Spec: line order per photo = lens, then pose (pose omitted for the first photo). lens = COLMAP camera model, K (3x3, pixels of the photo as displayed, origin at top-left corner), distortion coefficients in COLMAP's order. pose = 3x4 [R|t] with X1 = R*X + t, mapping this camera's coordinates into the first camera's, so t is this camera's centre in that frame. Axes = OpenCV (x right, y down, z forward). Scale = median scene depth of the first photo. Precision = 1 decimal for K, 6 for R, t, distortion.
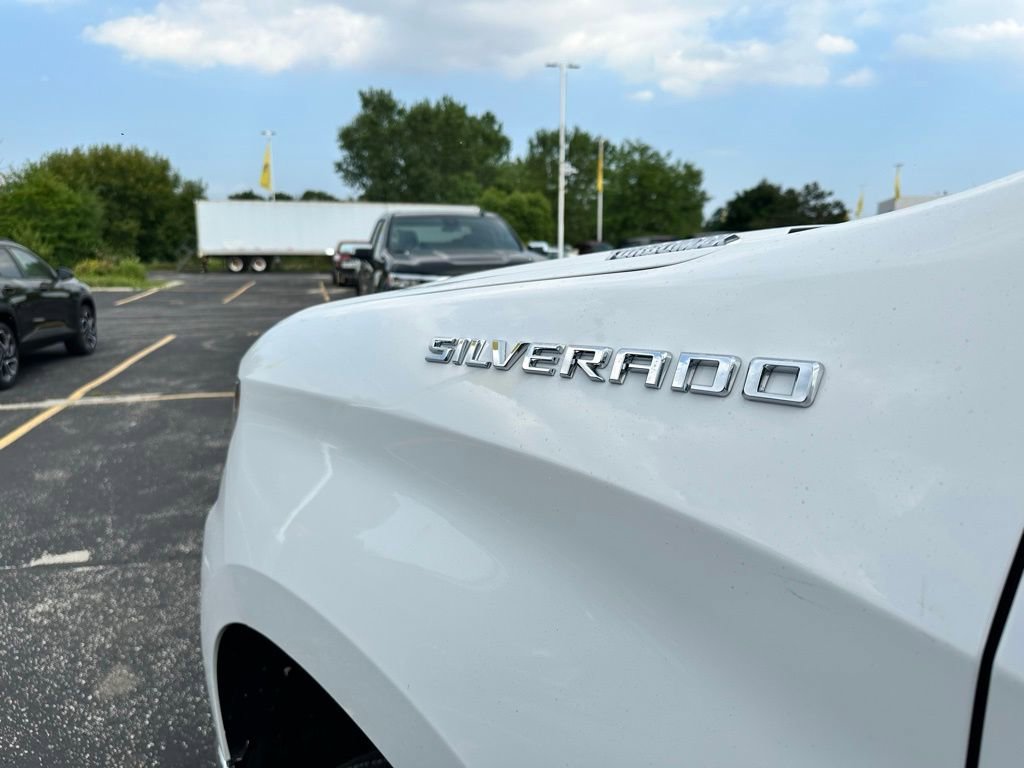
lens RADIAL K [[732.5, 0, 503.0], [0, 732.5, 389.4], [0, 0, 1]] dist [0.005875, -0.004940]
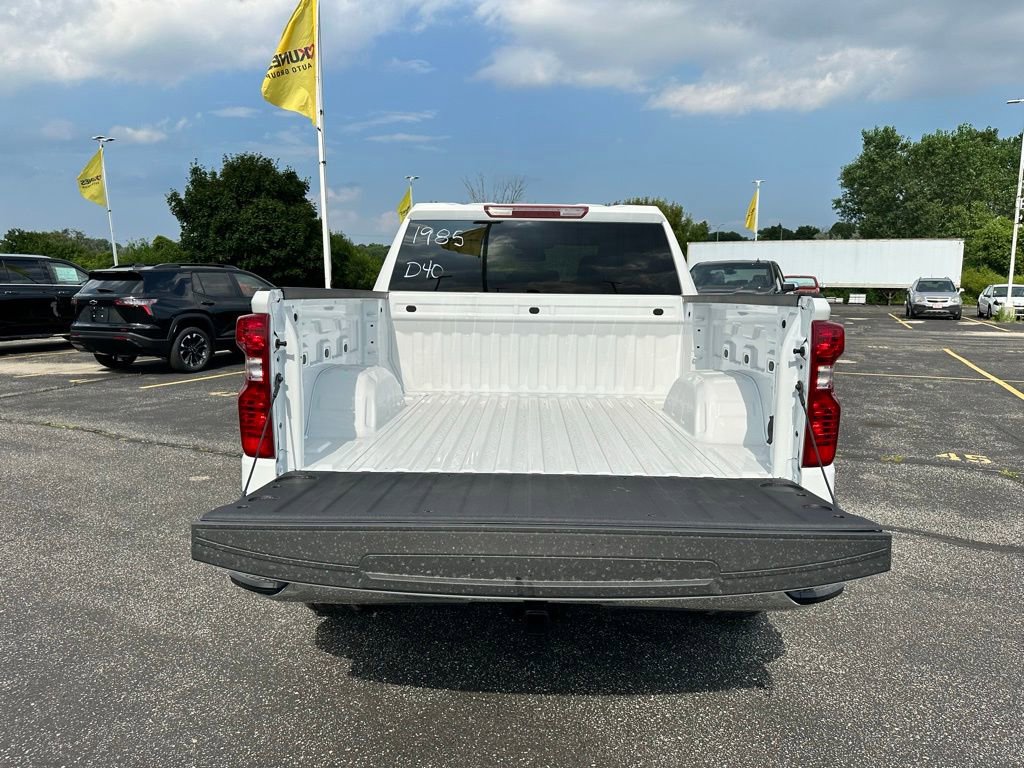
lens RADIAL K [[725.8, 0, 512.1], [0, 725.8, 385.7], [0, 0, 1]] dist [0.005270, 0.002713]
pose [[0.777837, 0.096316, -0.621042, 0.102301], [-0.124447, 0.992224, -0.001985, 0.015262], [0.616022, 0.078831, 0.783775, -0.090758]]
